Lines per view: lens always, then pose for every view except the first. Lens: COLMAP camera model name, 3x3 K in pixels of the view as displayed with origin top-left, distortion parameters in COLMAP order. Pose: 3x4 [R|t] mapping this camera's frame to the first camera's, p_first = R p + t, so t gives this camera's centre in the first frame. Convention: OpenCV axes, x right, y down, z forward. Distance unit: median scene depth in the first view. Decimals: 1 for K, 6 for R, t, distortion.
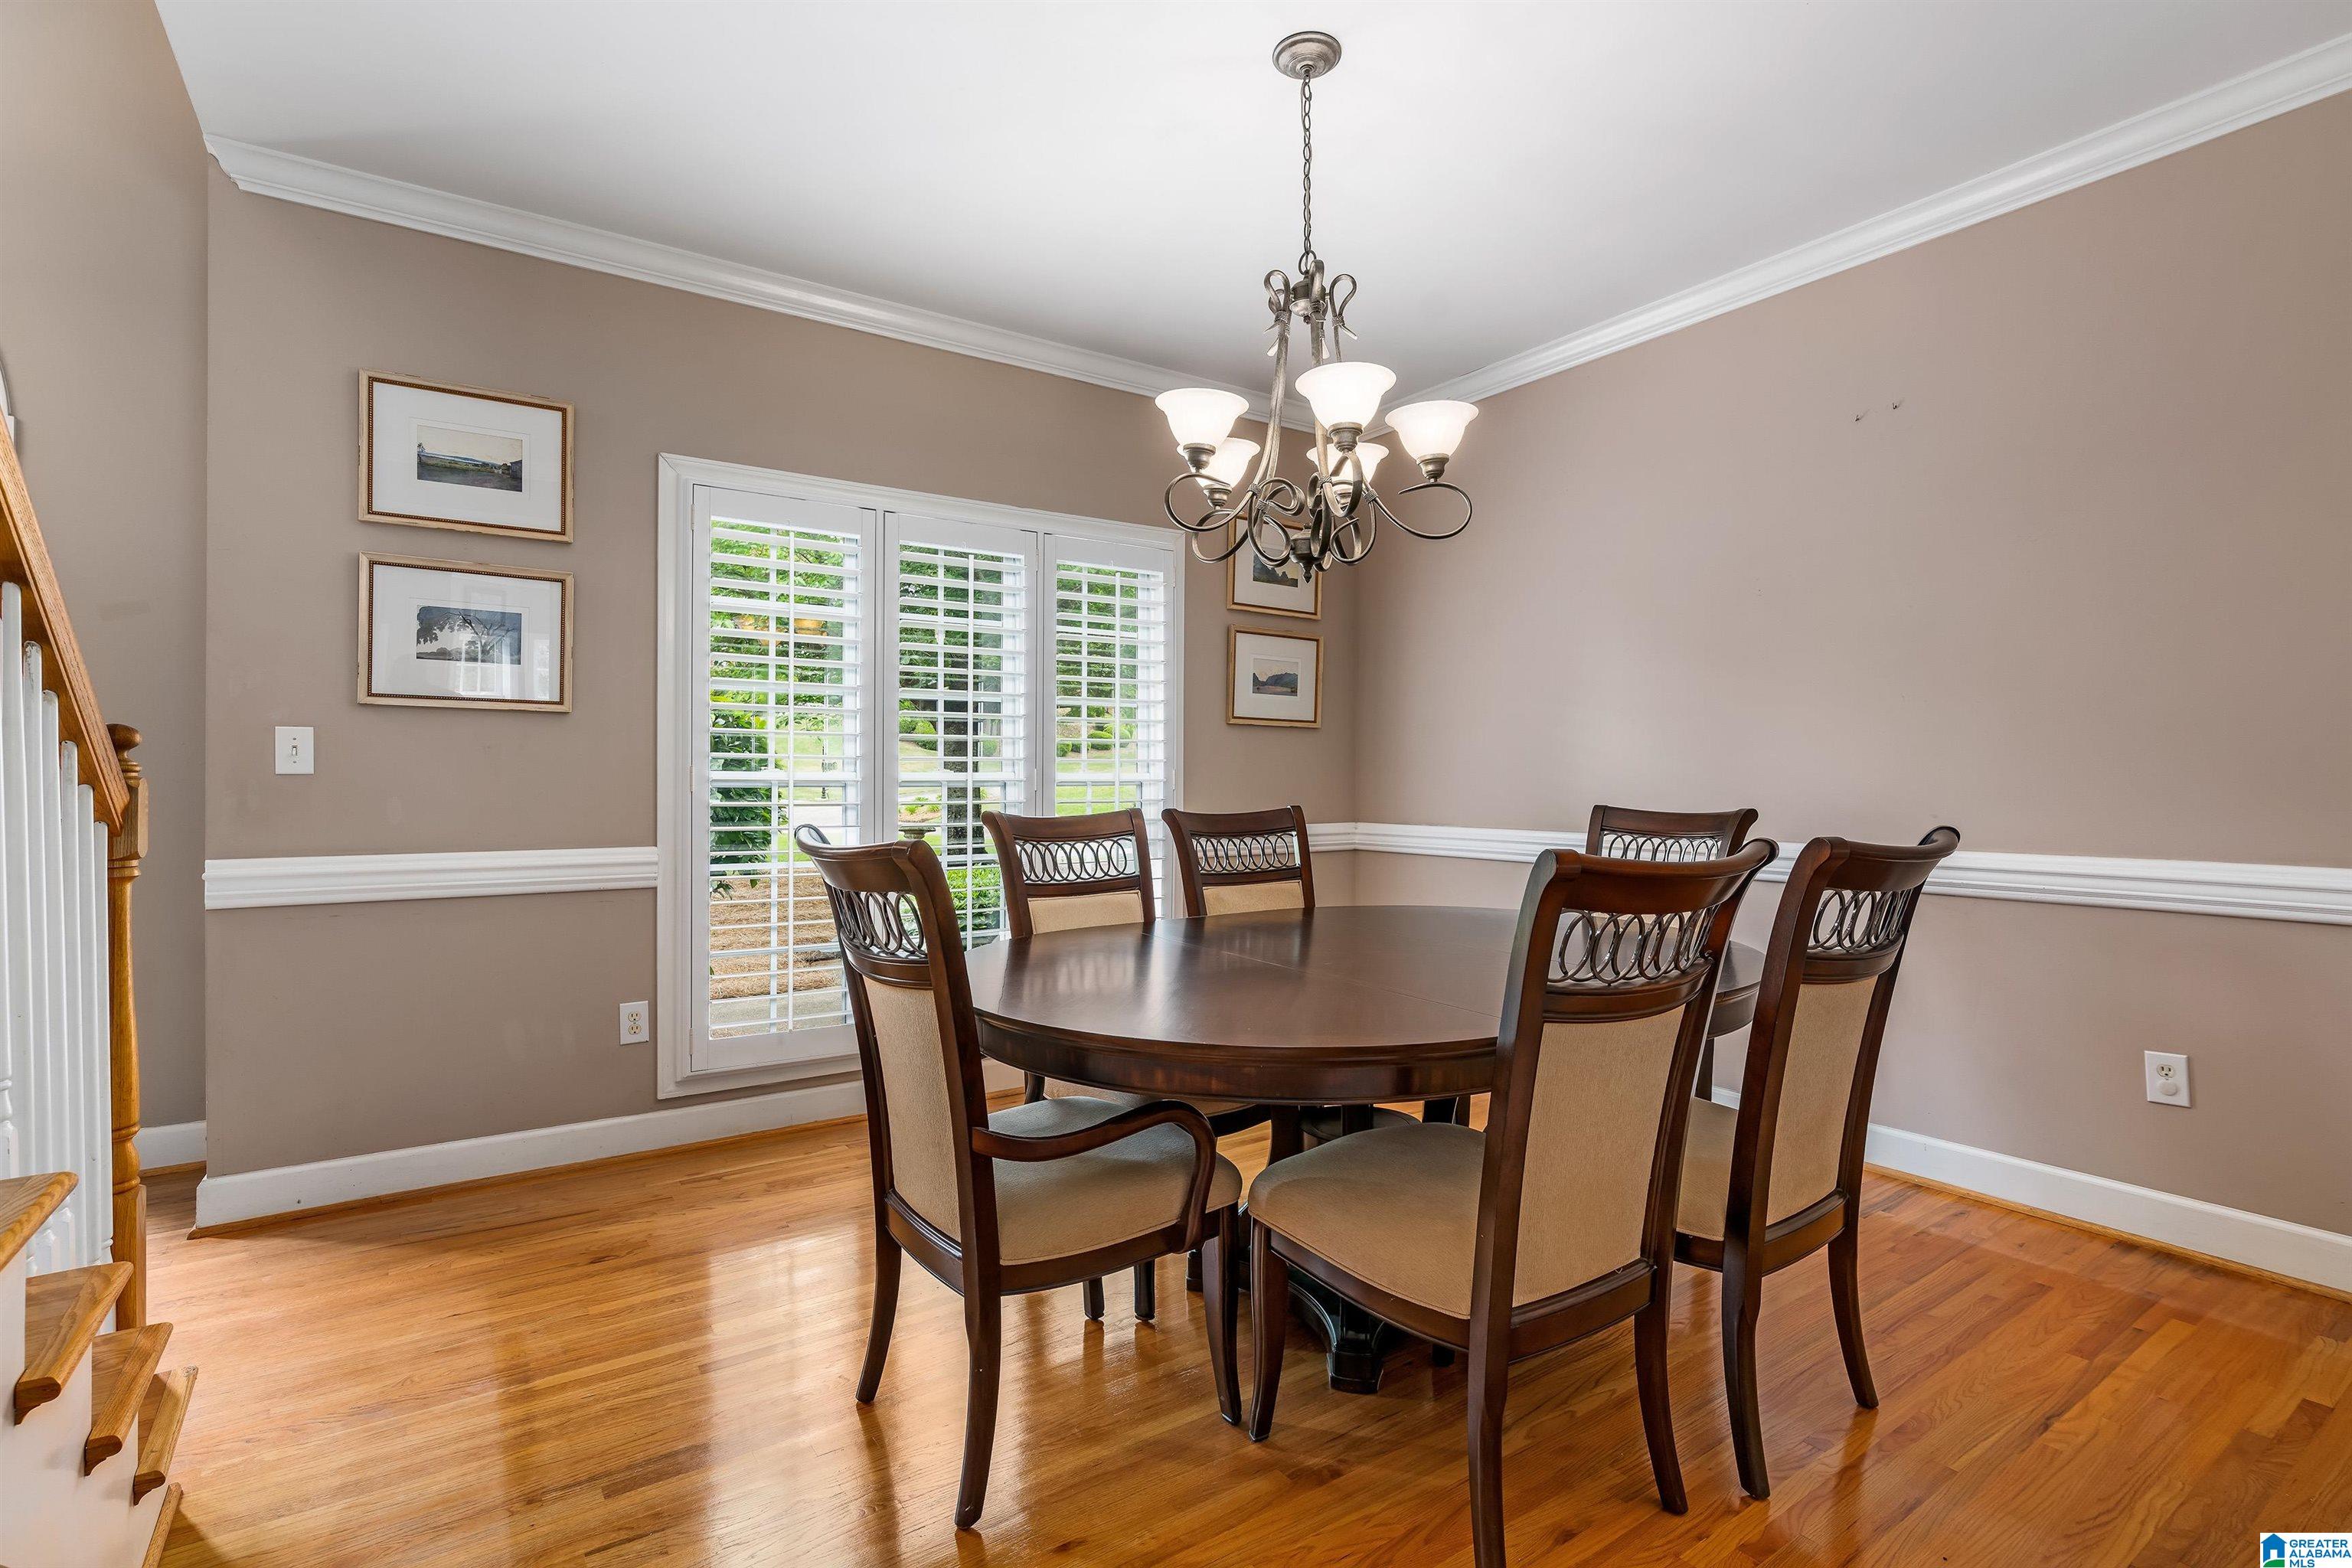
lens RADIAL K [[1148.1, 0, 1201.2], [0, 1148.1, 782.1], [0, 0, 1]] dist [0.000026, -0.000181]
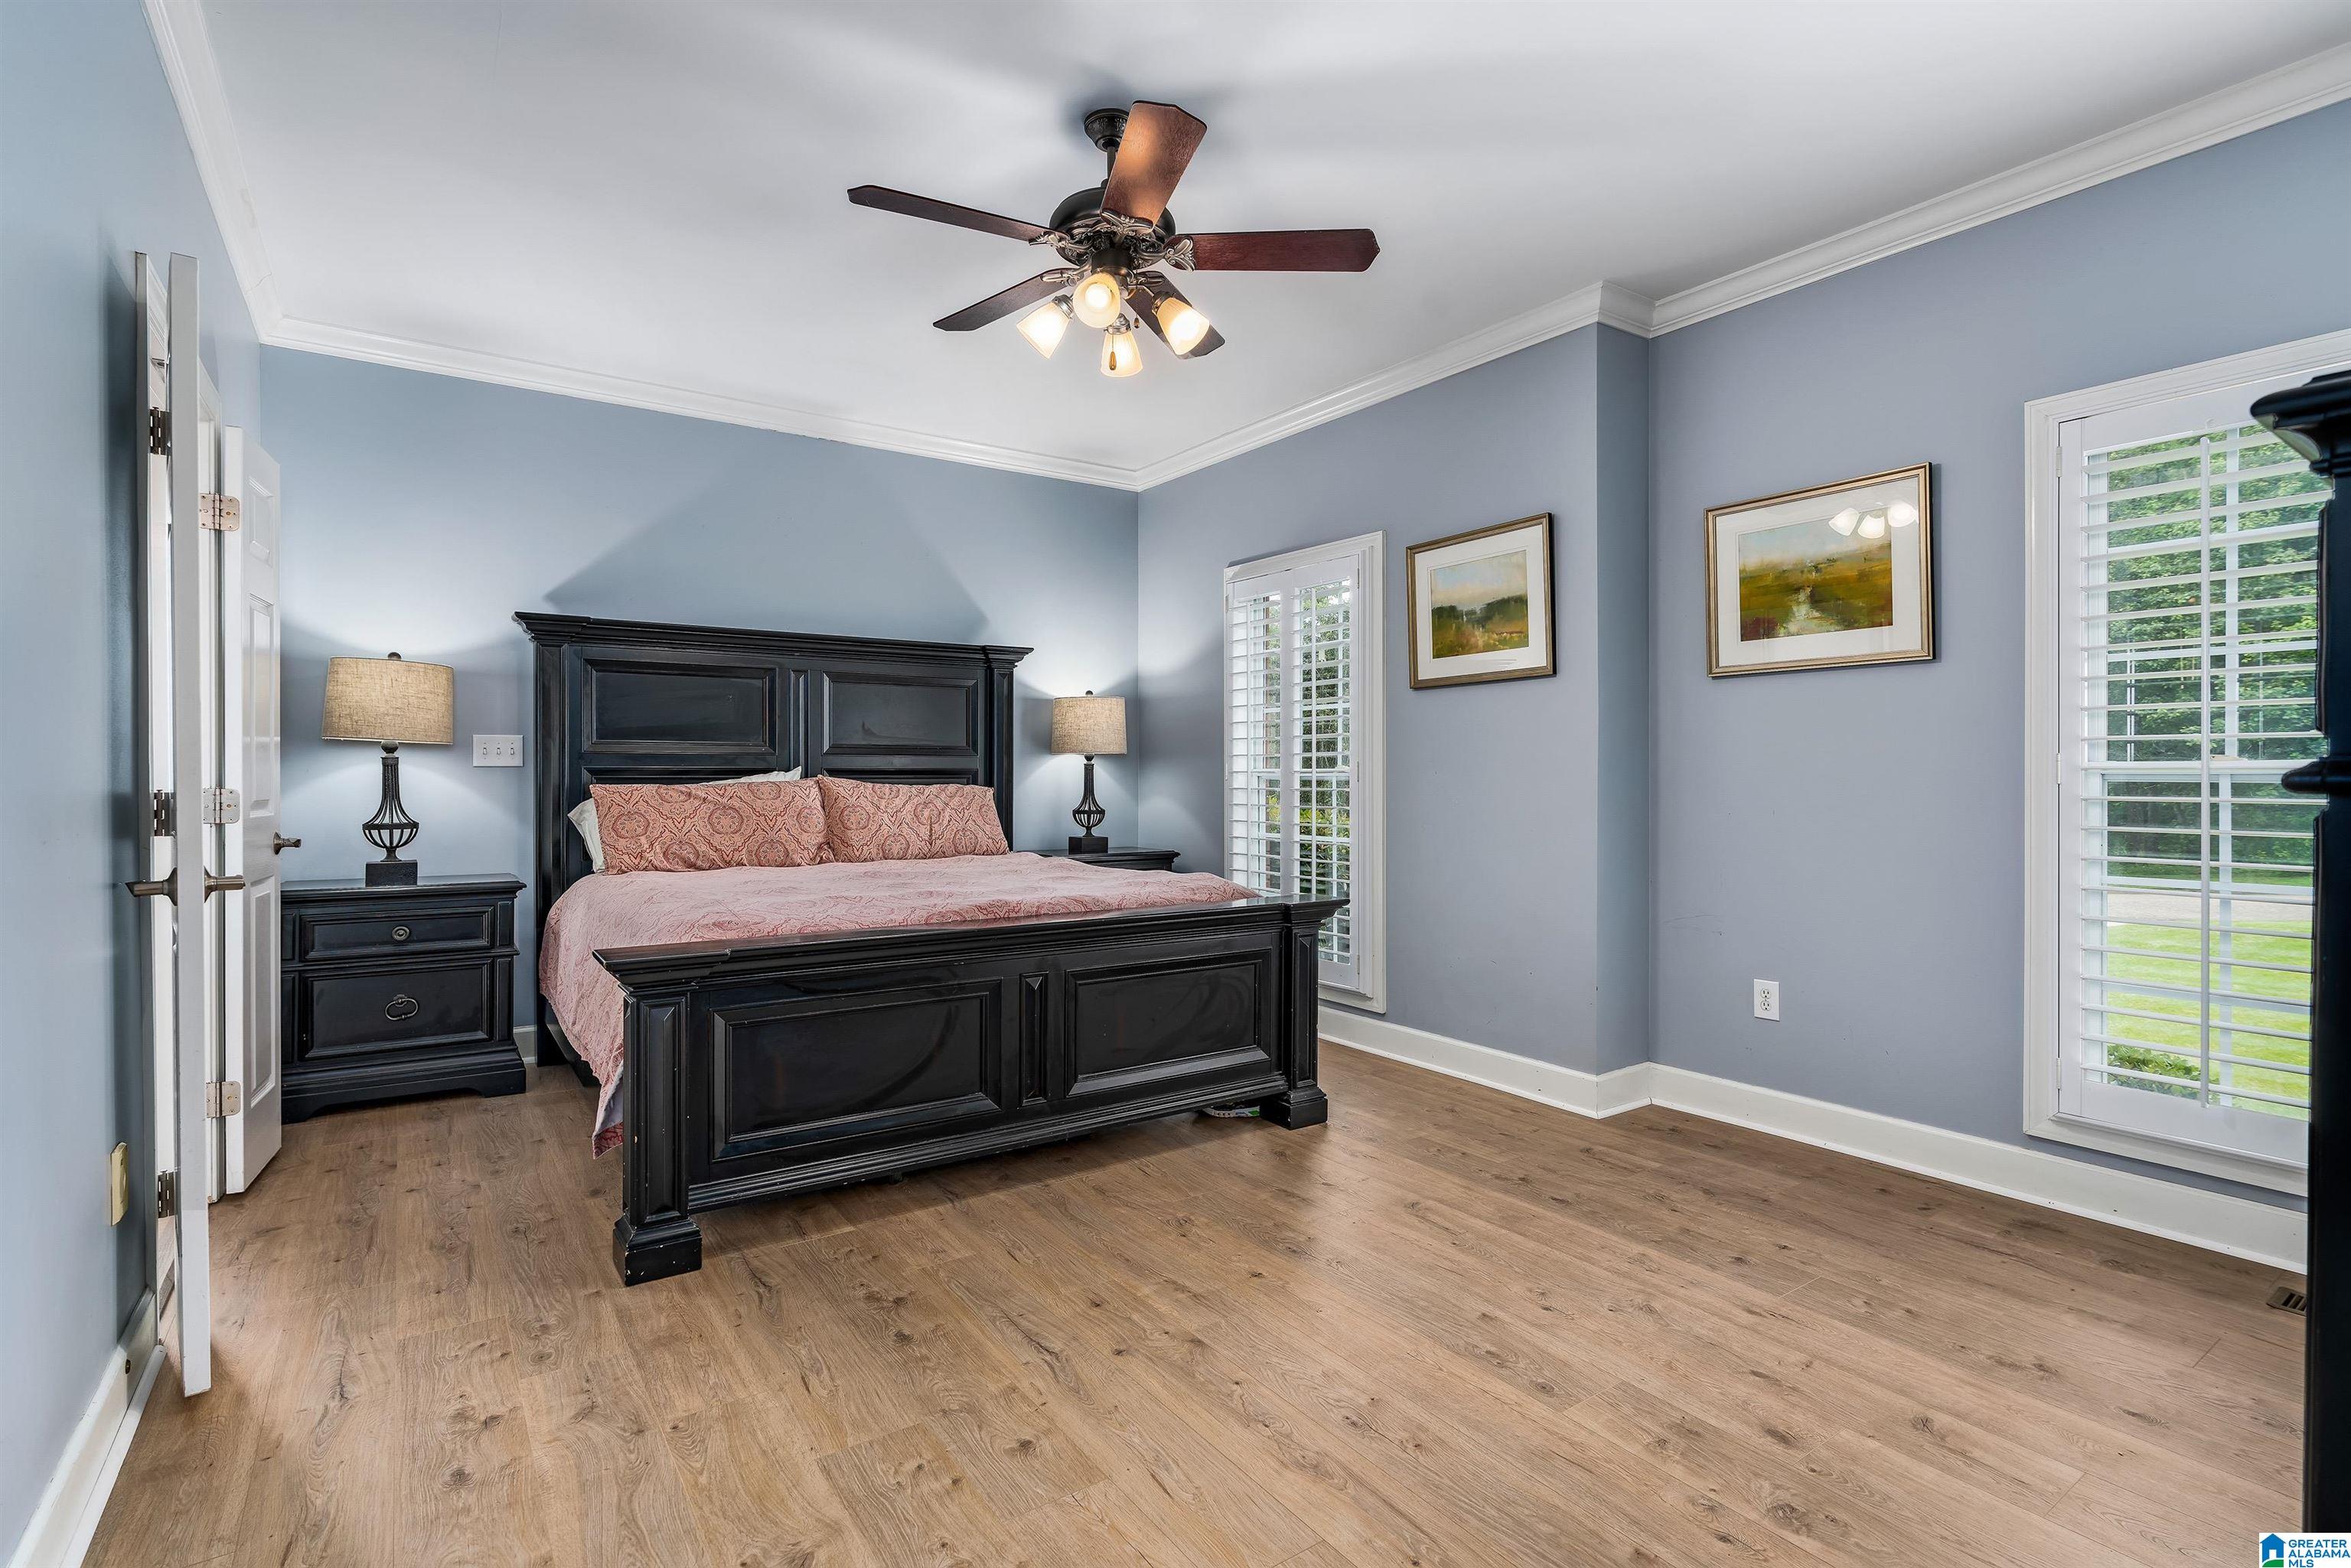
lens RADIAL K [[1147.6, 0, 1187.7], [0, 1147.6, 788.2], [0, 0, 1]] dist [0.000026, -0.000181]
pose [[0.001209, 0.007455, -0.999971, 0.388575], [-0.000910, 0.999972, 0.007454, 0.004661], [0.999999, 0.000901, 0.001215, 0.320846]]
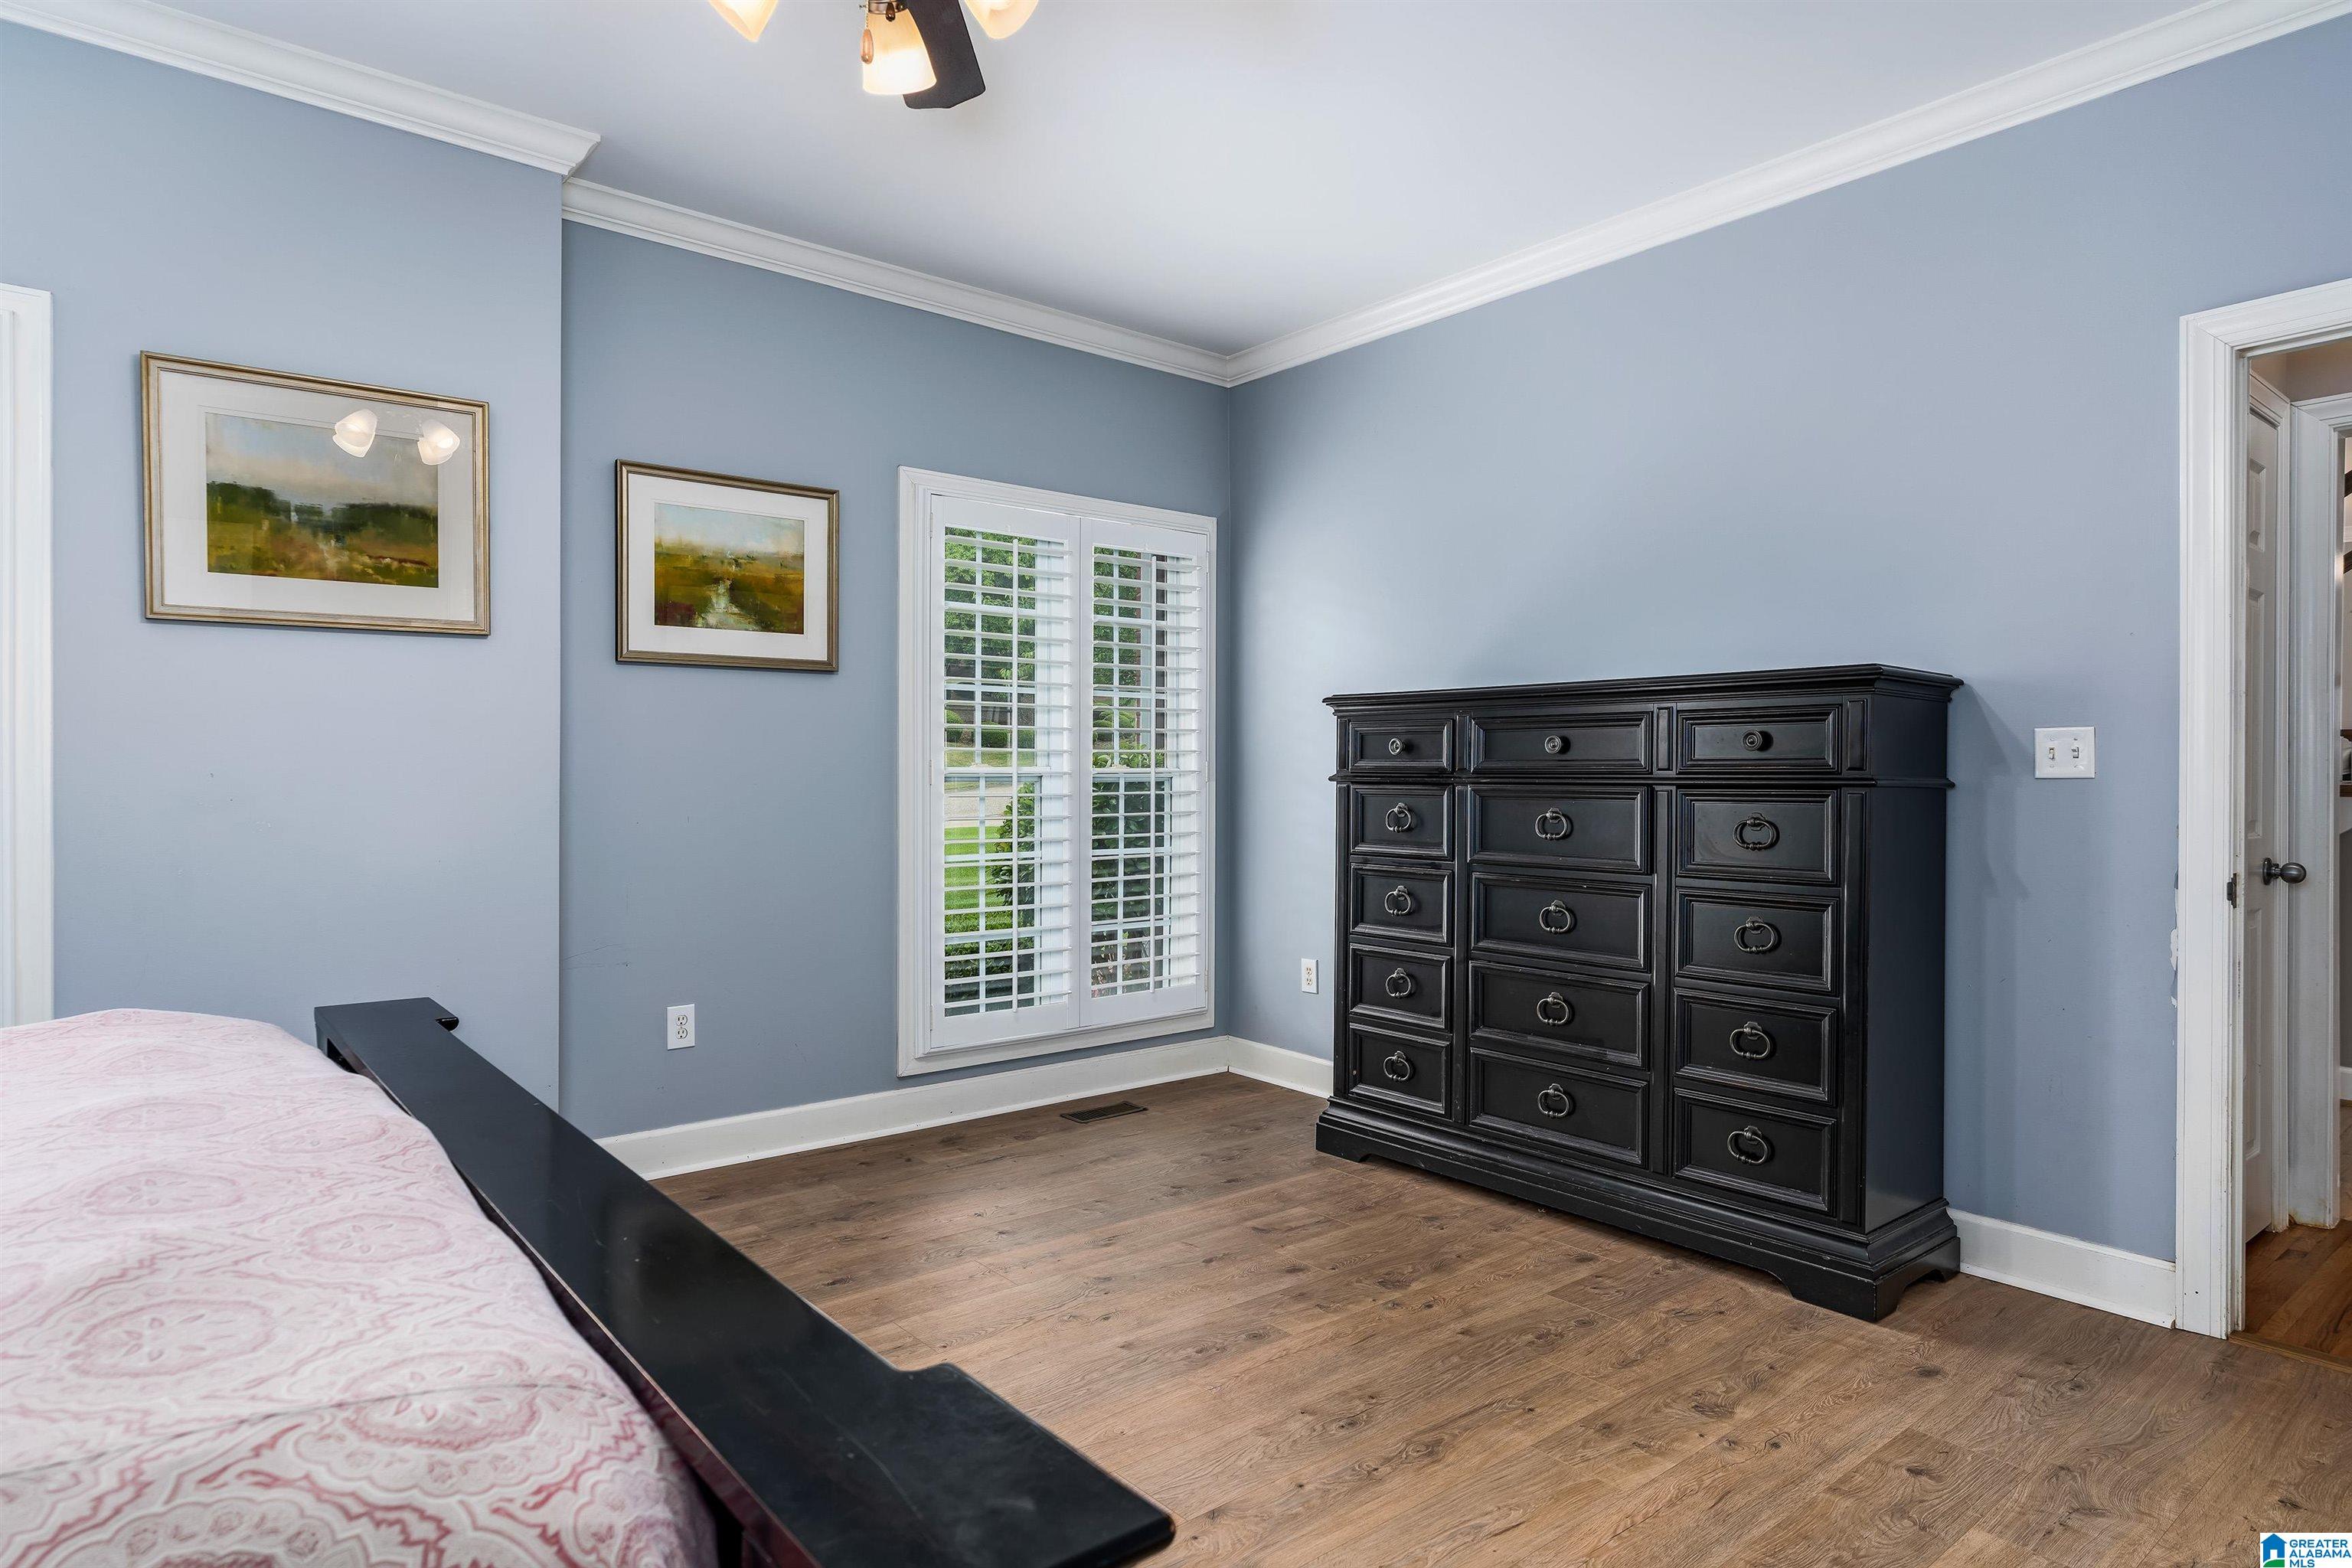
lens RADIAL K [[1318.0, 0, 1168.8], [0, 1318.0, 778.4], [0, 0, 1]] dist [-0.006853, -0.000253]
pose [[0.996084, -0.003588, 0.088338, -0.128428], [0.003223, 0.999986, 0.004278, -0.000387], [-0.088352, -0.003976, 0.996081, -0.086790]]
